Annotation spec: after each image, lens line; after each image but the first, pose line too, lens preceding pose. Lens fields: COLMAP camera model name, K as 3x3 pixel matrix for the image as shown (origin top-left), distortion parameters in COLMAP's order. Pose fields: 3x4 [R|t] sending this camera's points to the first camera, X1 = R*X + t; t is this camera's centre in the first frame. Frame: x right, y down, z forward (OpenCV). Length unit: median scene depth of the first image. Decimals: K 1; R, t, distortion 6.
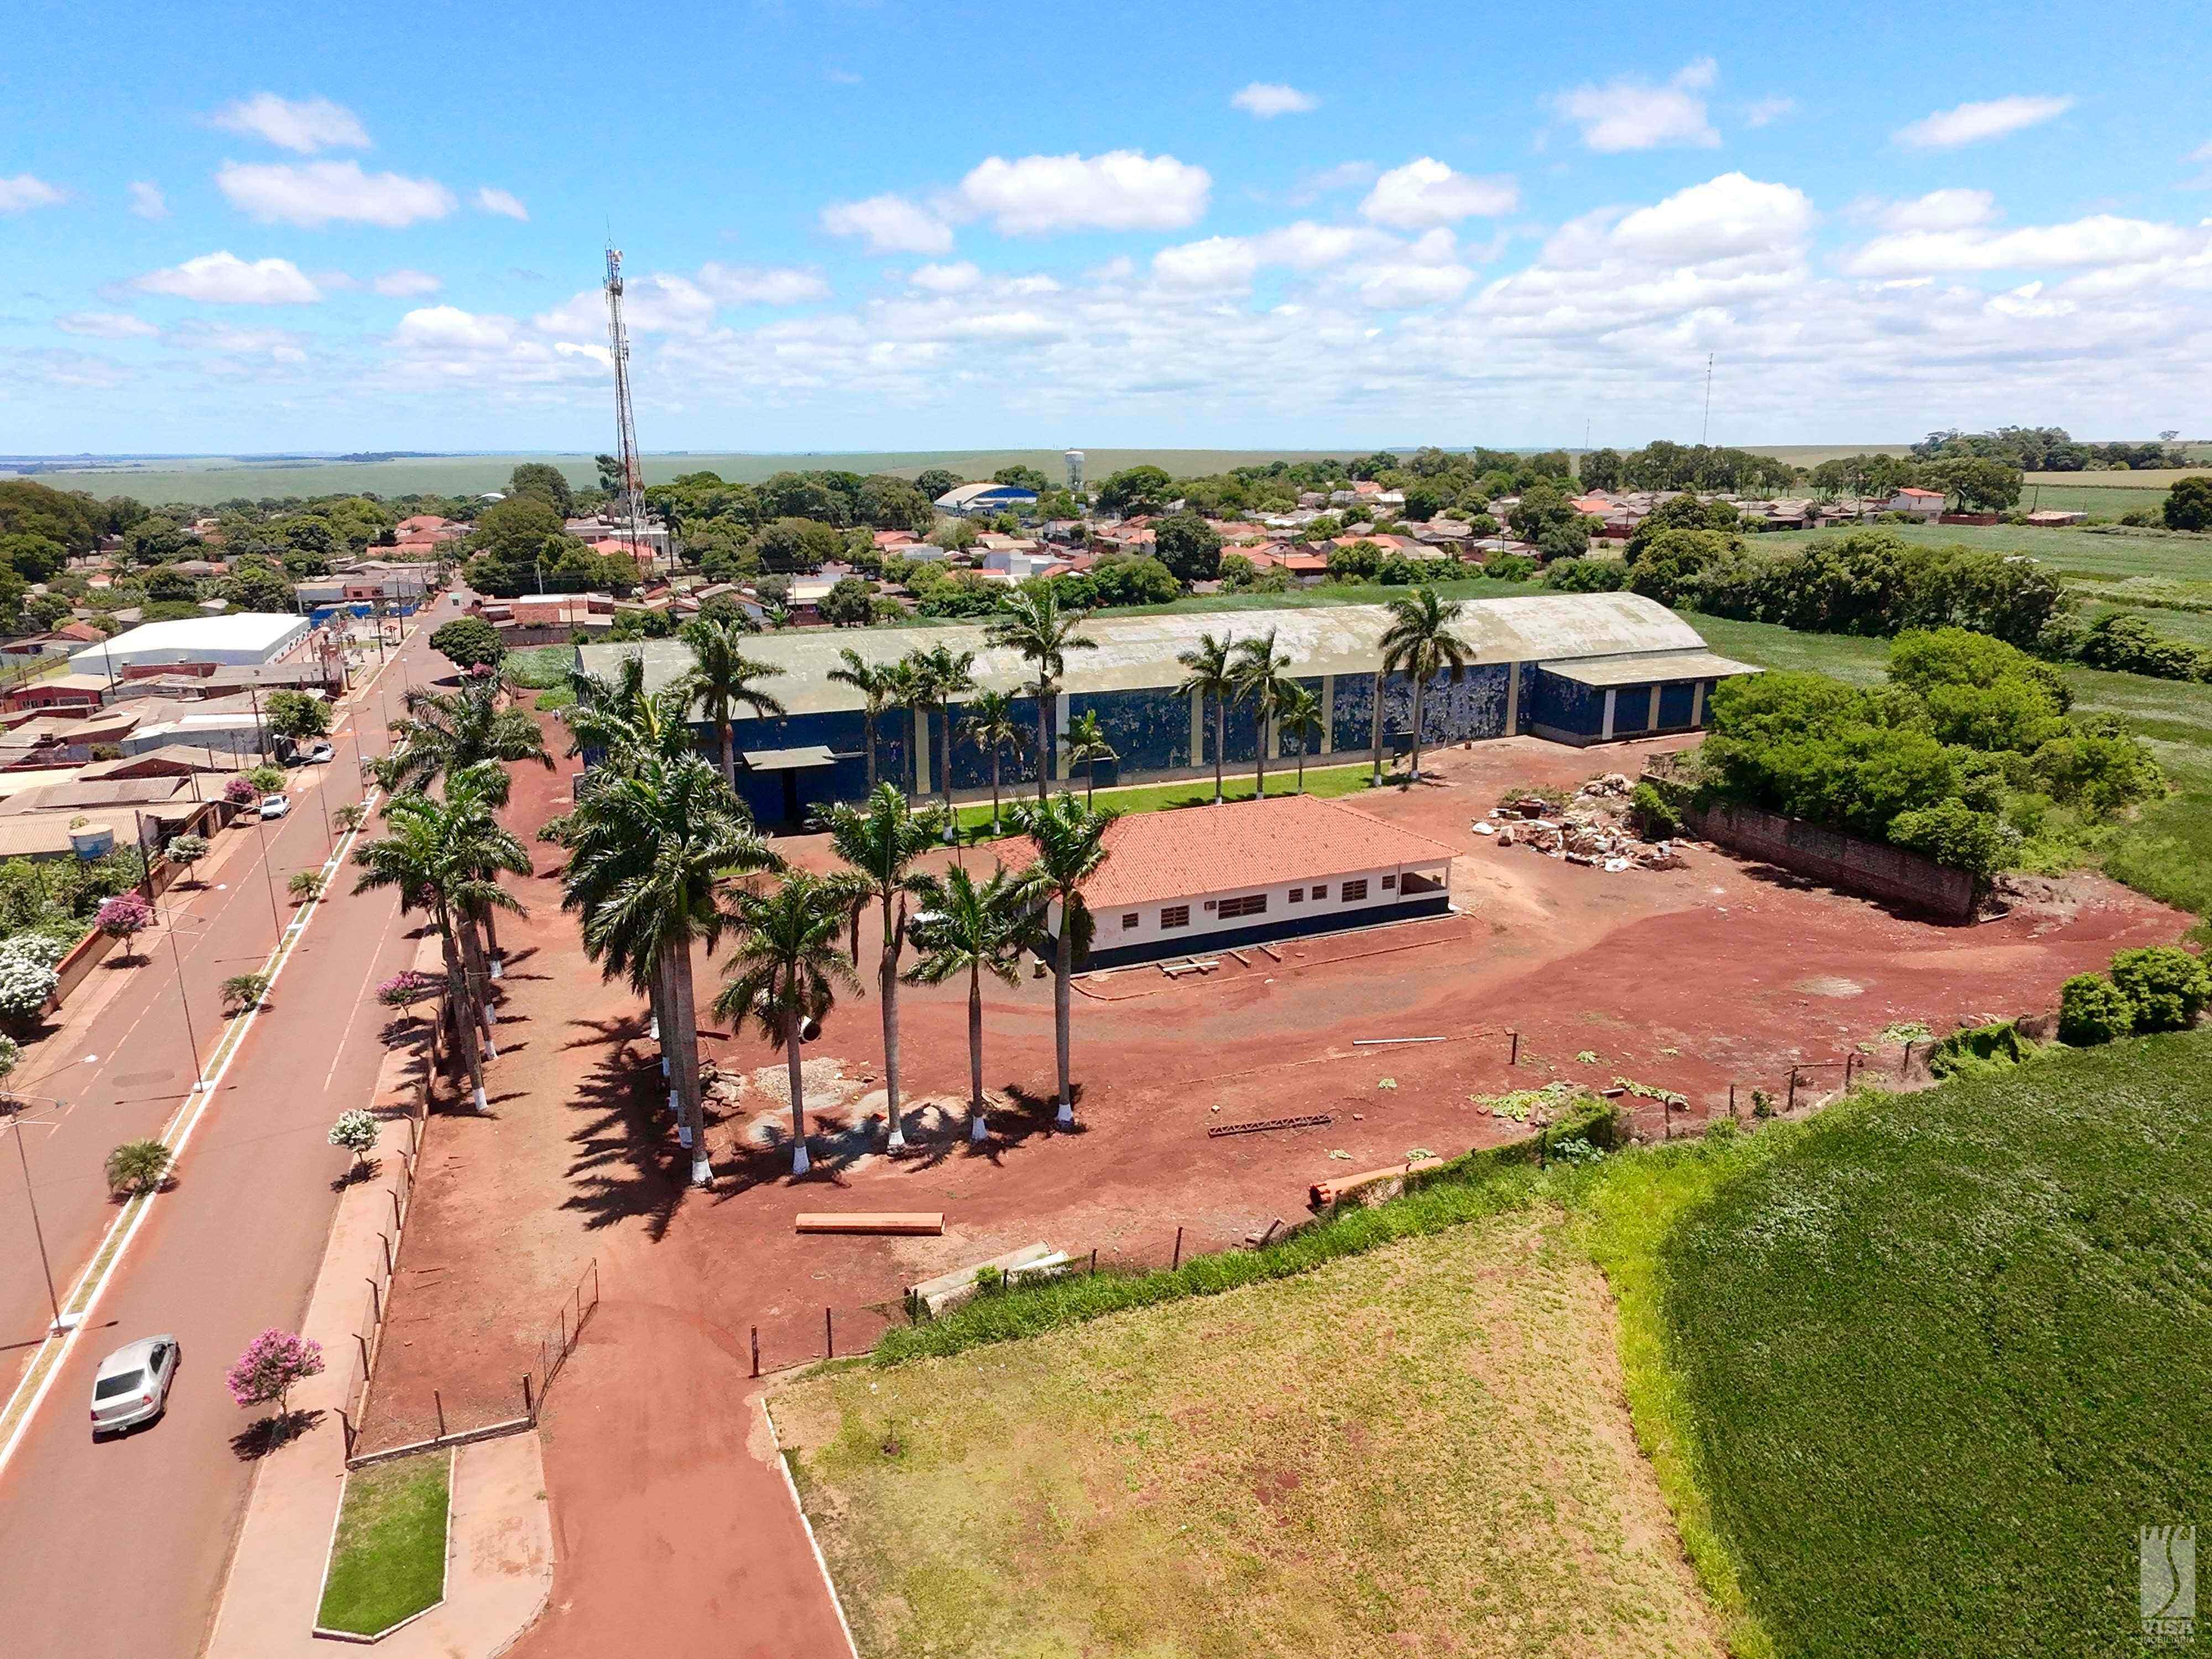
lens RADIAL K [[1422.5, 0, 1113.9], [0, 1422.5, 836.4], [0, 0, 1]] dist [0.001151, -0.000574]
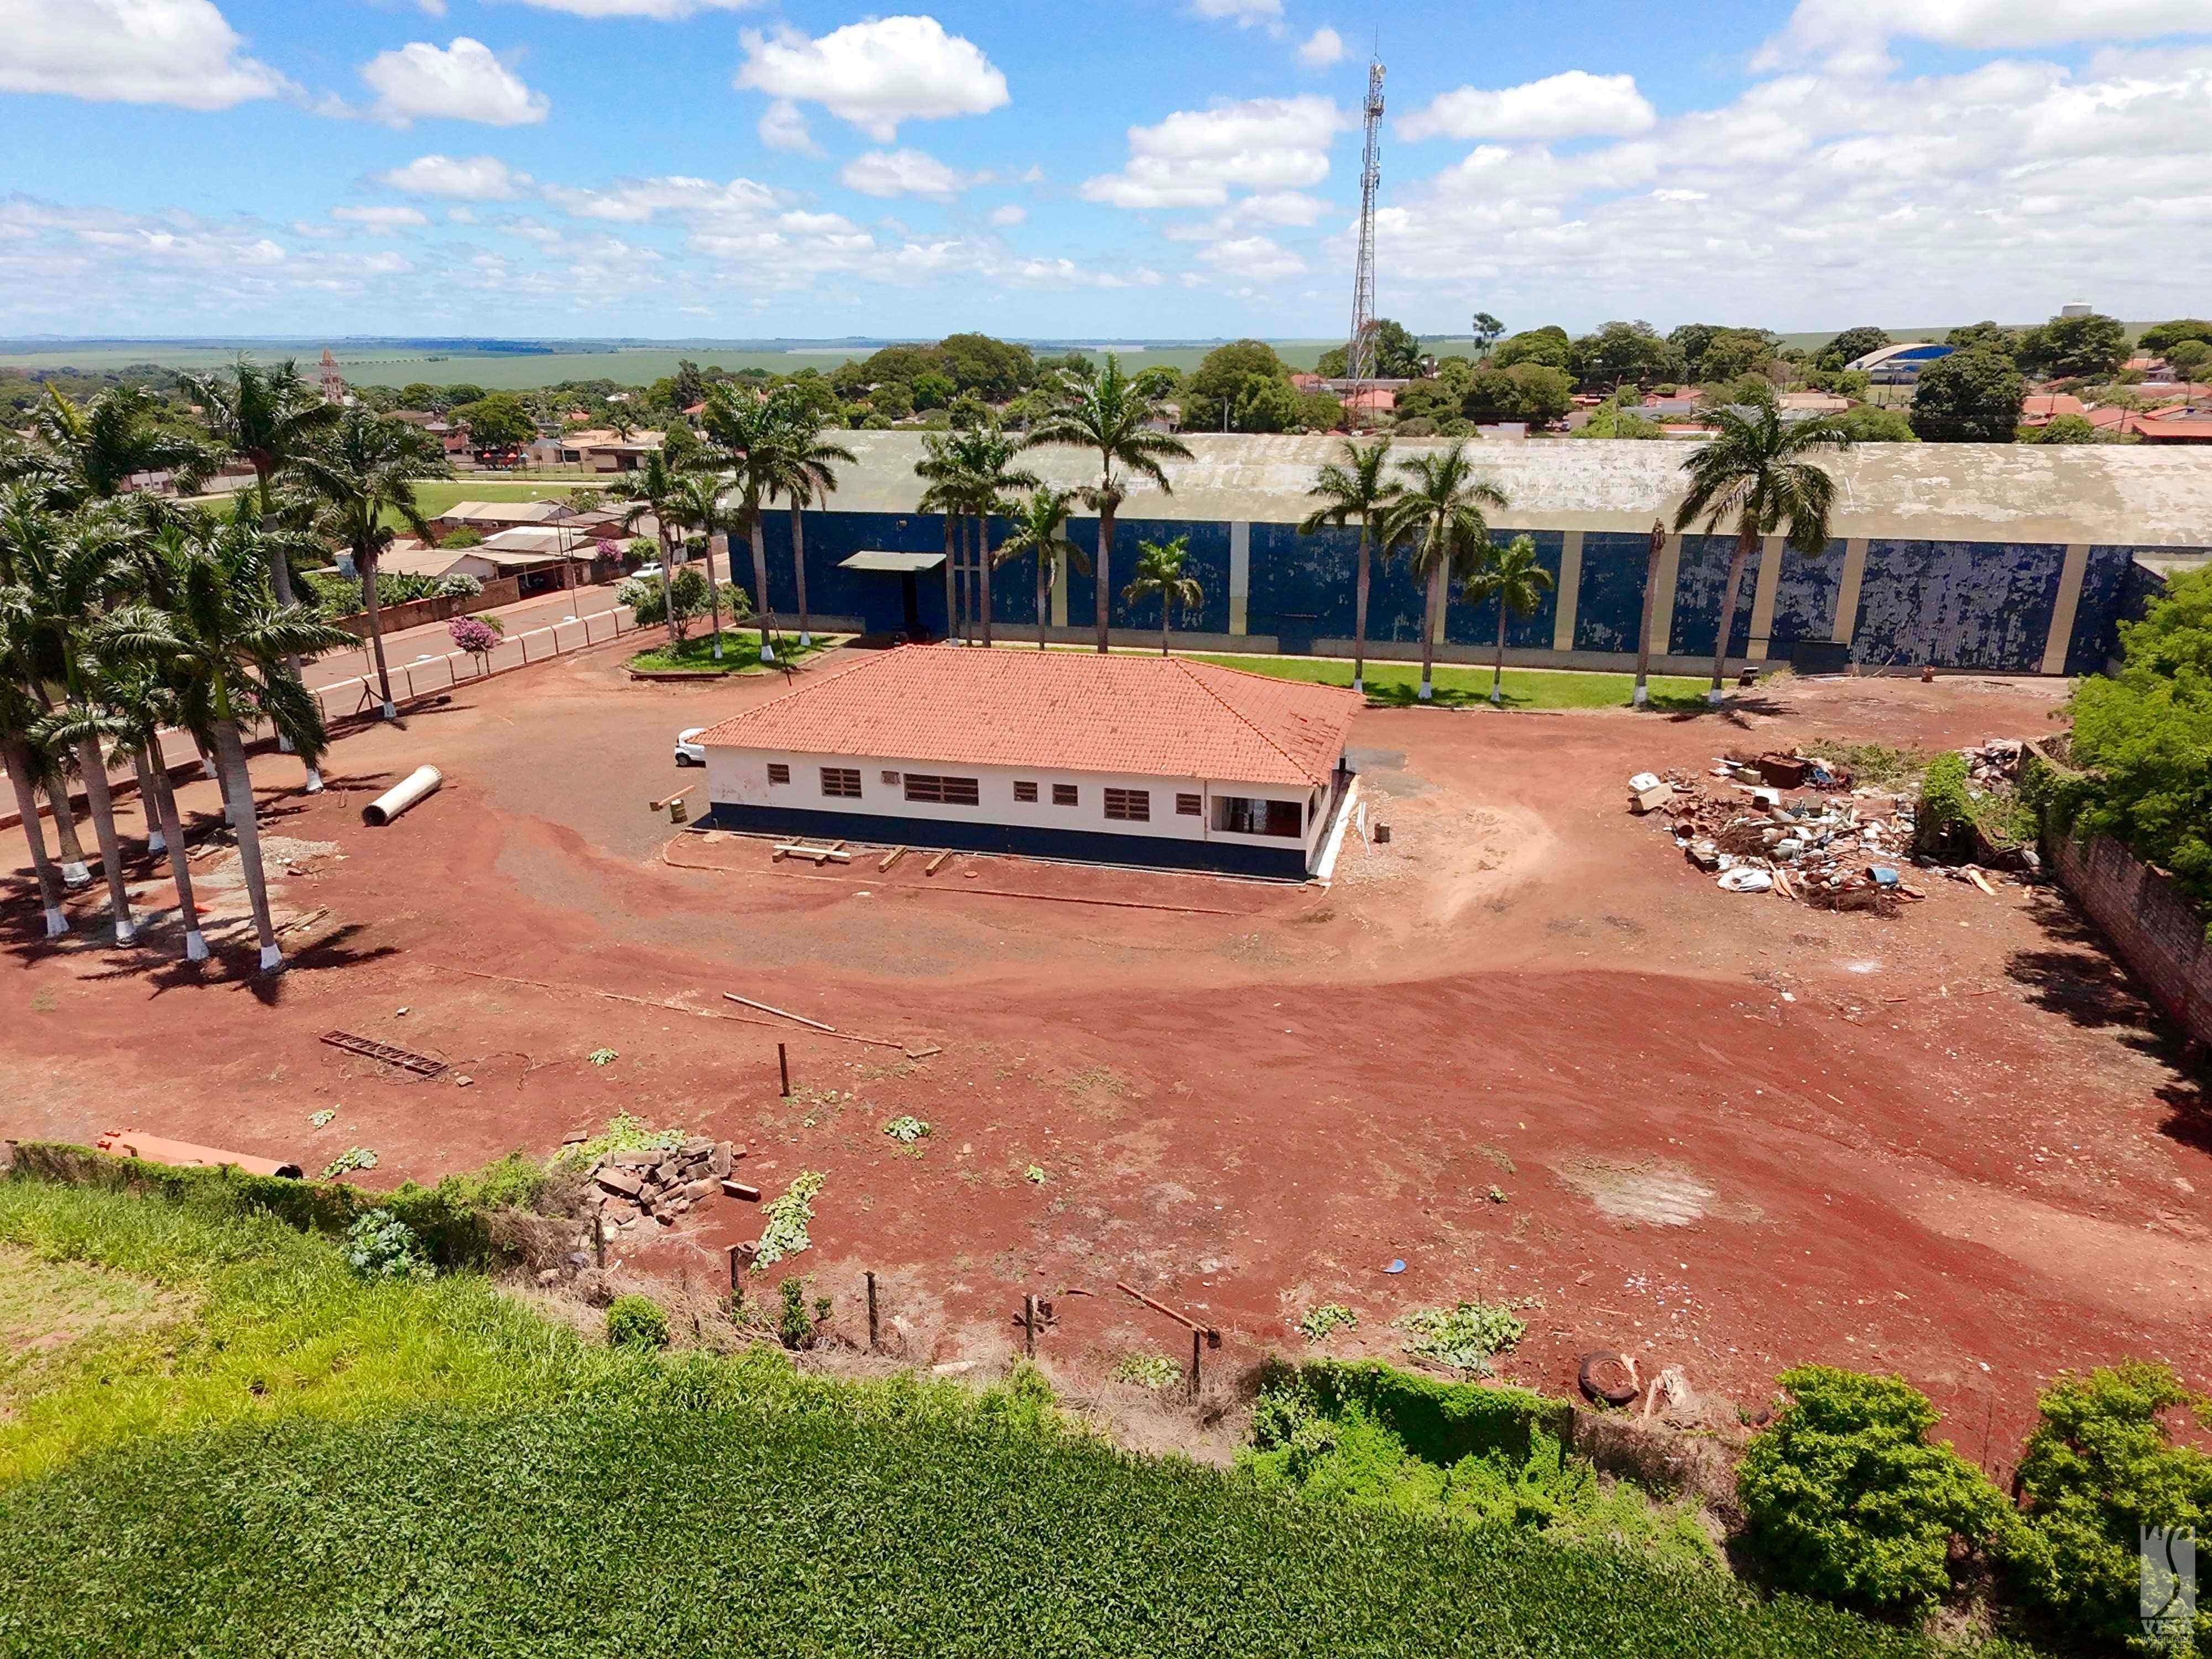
lens RADIAL K [[1417.3, 0, 1118.5], [0, 1417.3, 835.4], [0, 0, 1]] dist [0.003025, 0.004575]
pose [[0.774477, 0.206381, -0.597991, 0.346441], [-0.161392, 0.978467, 0.128669, -0.018962], [0.611669, -0.003141, 0.791108, 0.306987]]
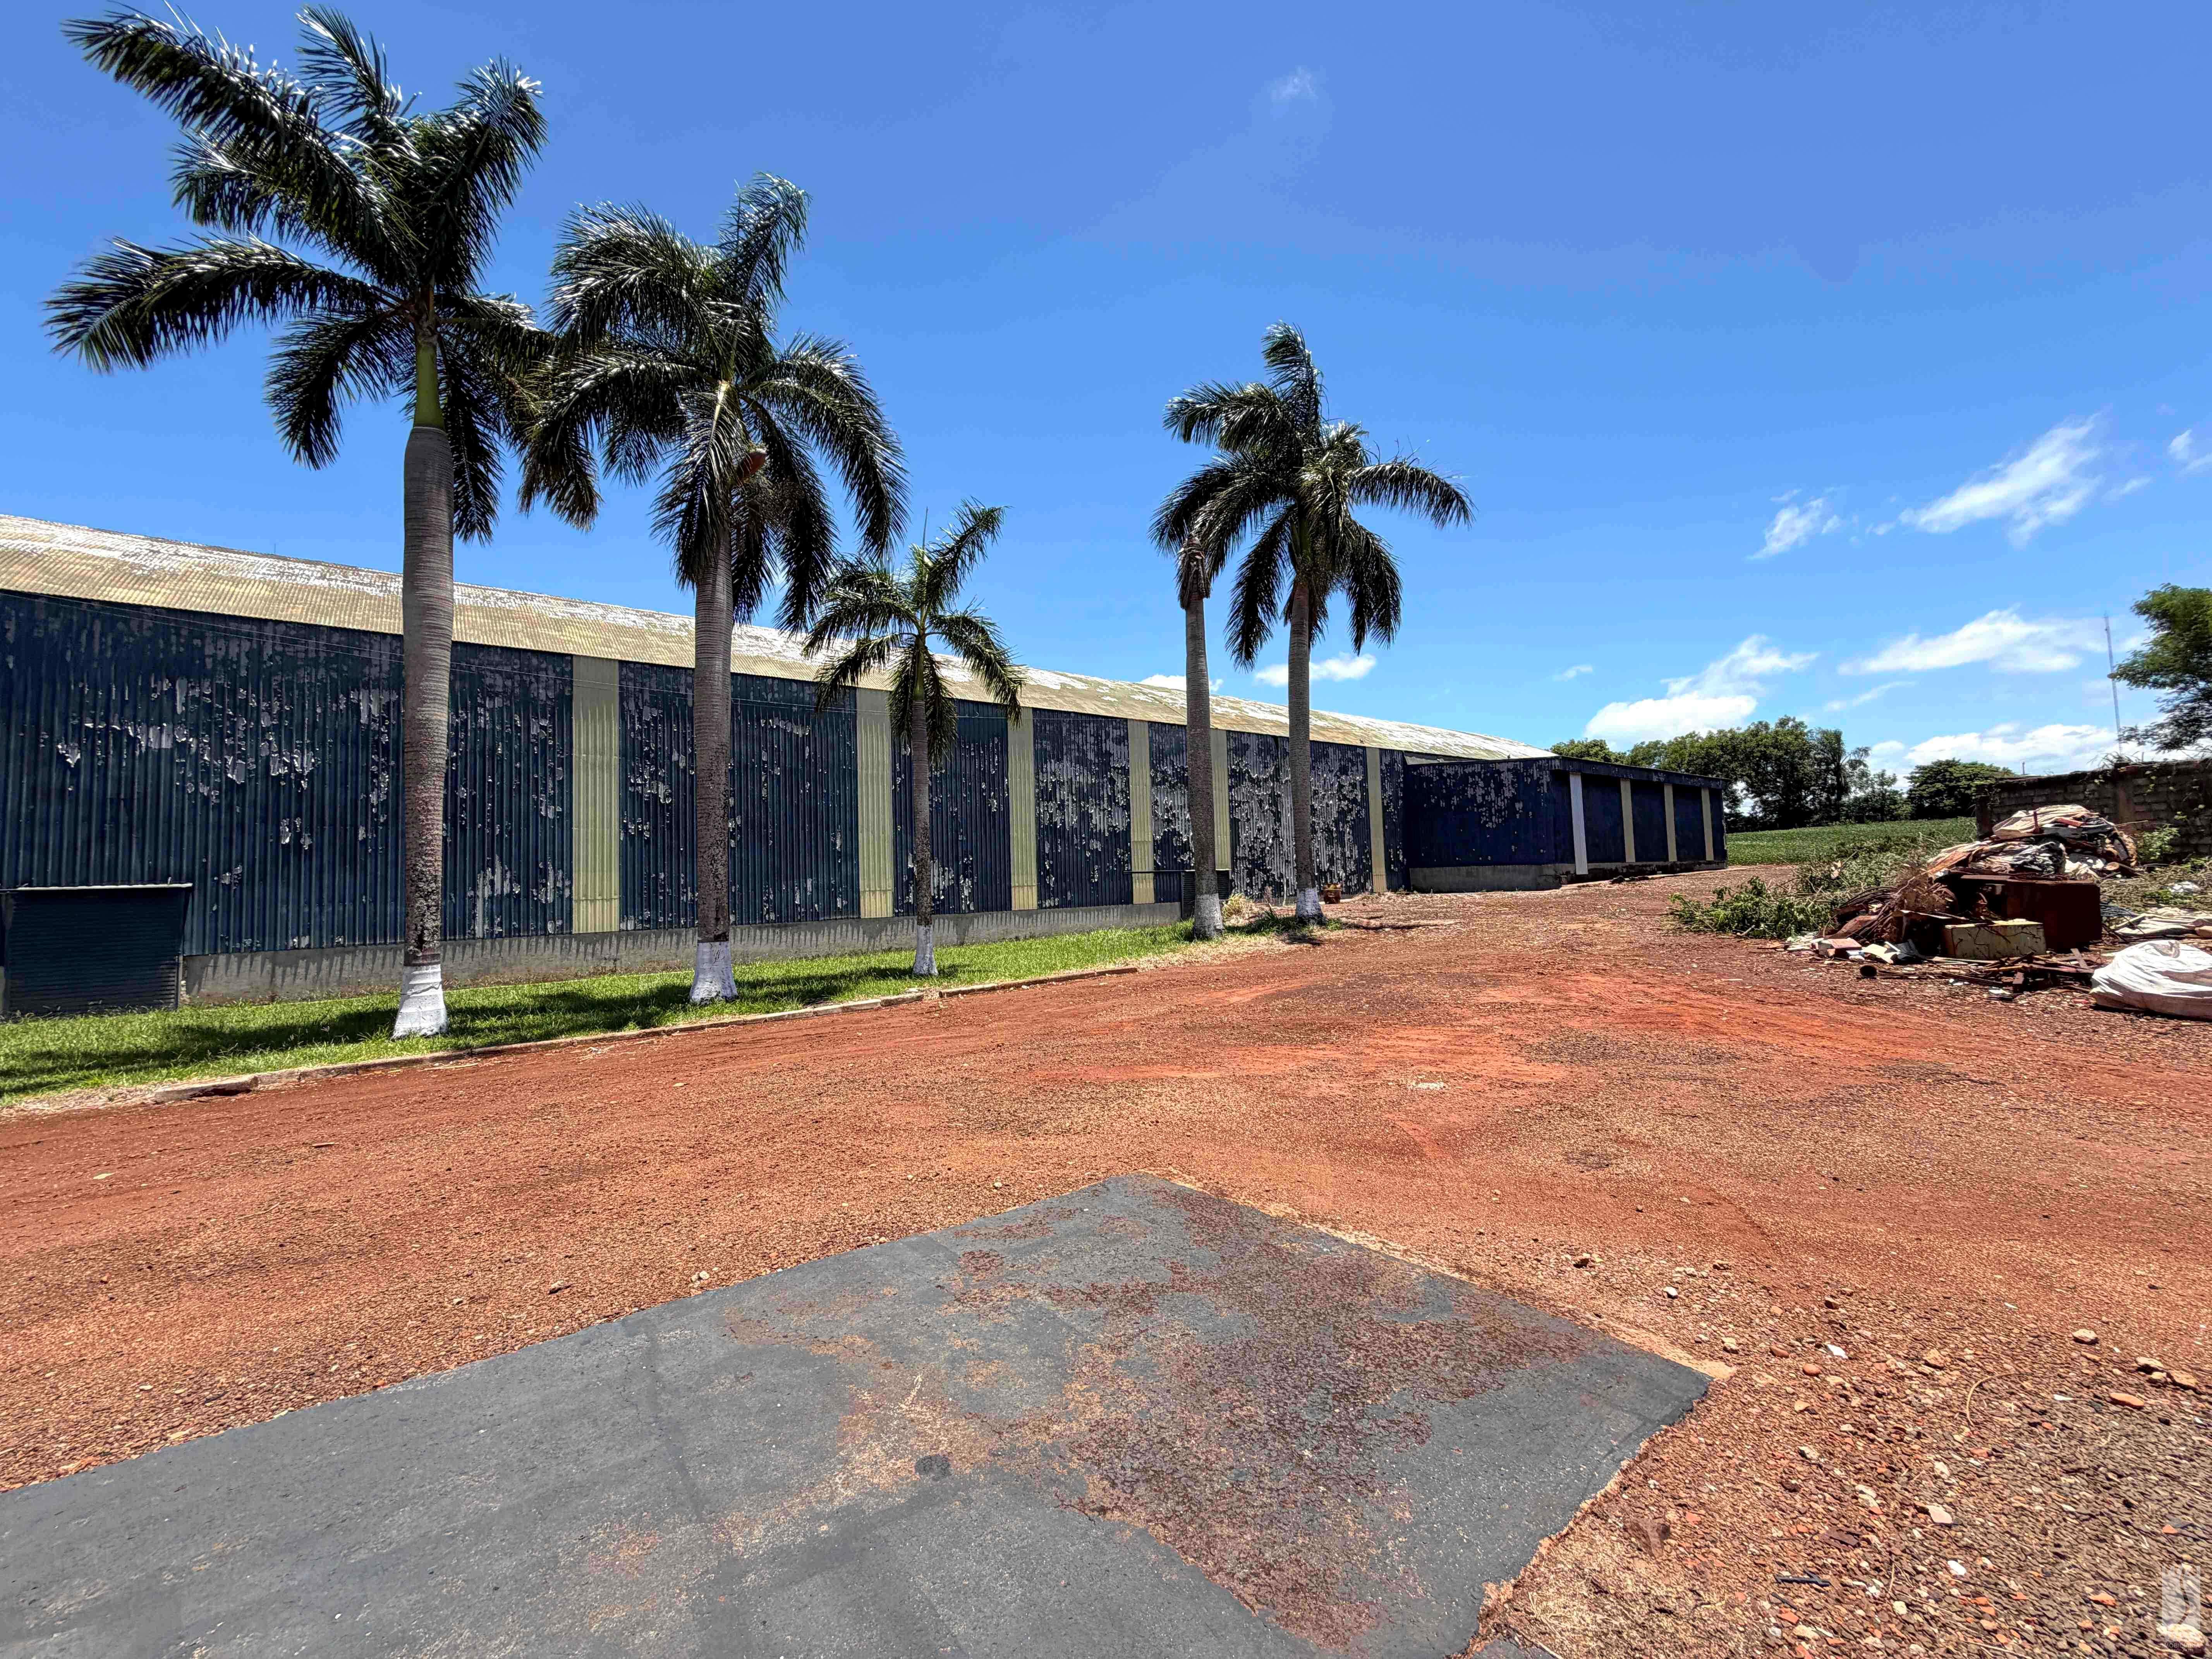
lens RADIAL K [[891.0, 0, 1106.0], [0, 891.0, 829.5], [0, 0, 1]] dist [0.001586, 0.000324]
pose [[0.968944, -0.014308, 0.246865, 0.104786], [0.092786, 0.946417, -0.309331, -0.001802], [-0.229212, 0.322630, 0.918353, 0.724441]]
